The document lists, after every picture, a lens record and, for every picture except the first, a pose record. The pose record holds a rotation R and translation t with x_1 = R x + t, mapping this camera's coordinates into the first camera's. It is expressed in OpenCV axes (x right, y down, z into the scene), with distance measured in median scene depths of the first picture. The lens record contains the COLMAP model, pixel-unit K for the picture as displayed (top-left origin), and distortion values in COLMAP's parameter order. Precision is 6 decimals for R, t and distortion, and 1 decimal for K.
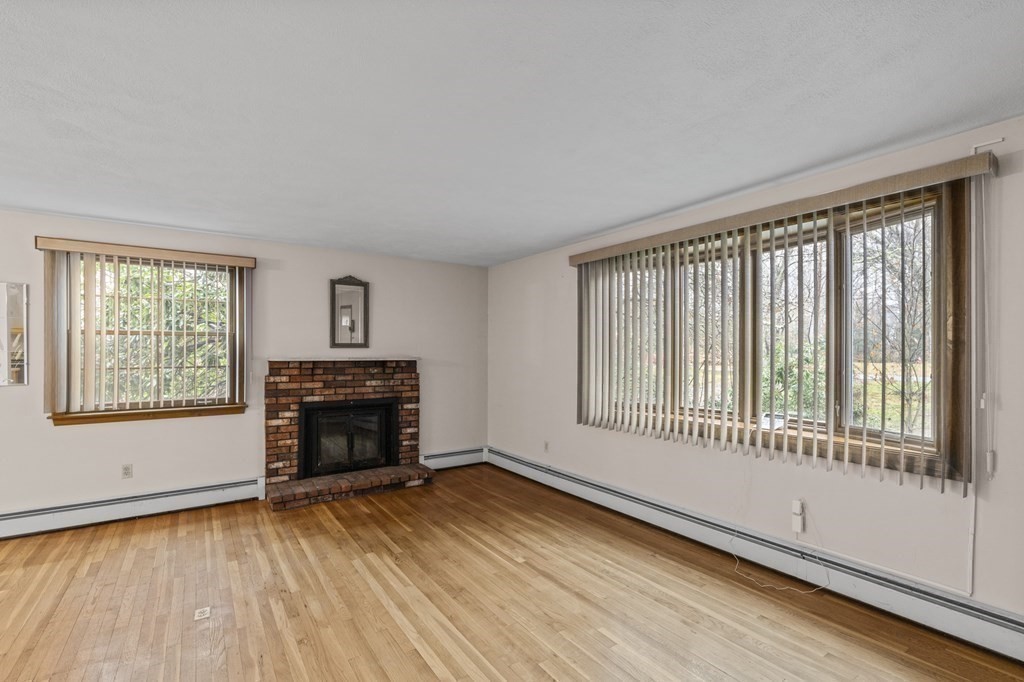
lens RADIAL K [[469.0, 0, 508.9], [0, 469.0, 349.0], [0, 0, 1]] dist [-0.001925, -0.000009]
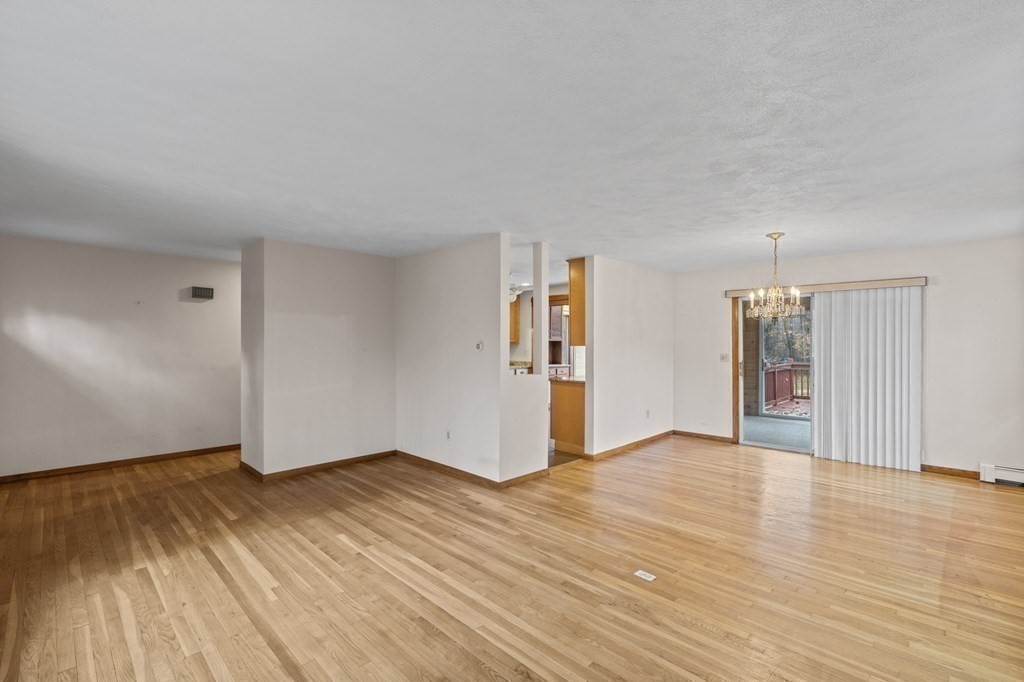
lens RADIAL K [[467.0, 0, 512.7], [0, 467.0, 338.8], [0, 0, 1]] dist [0.000935, 0.000364]
pose [[-0.978950, -0.001517, -0.204096, -0.111325], [-0.000350, 0.999983, -0.005756, 0.003068], [0.204101, -0.005563, -0.978934, 1.991327]]
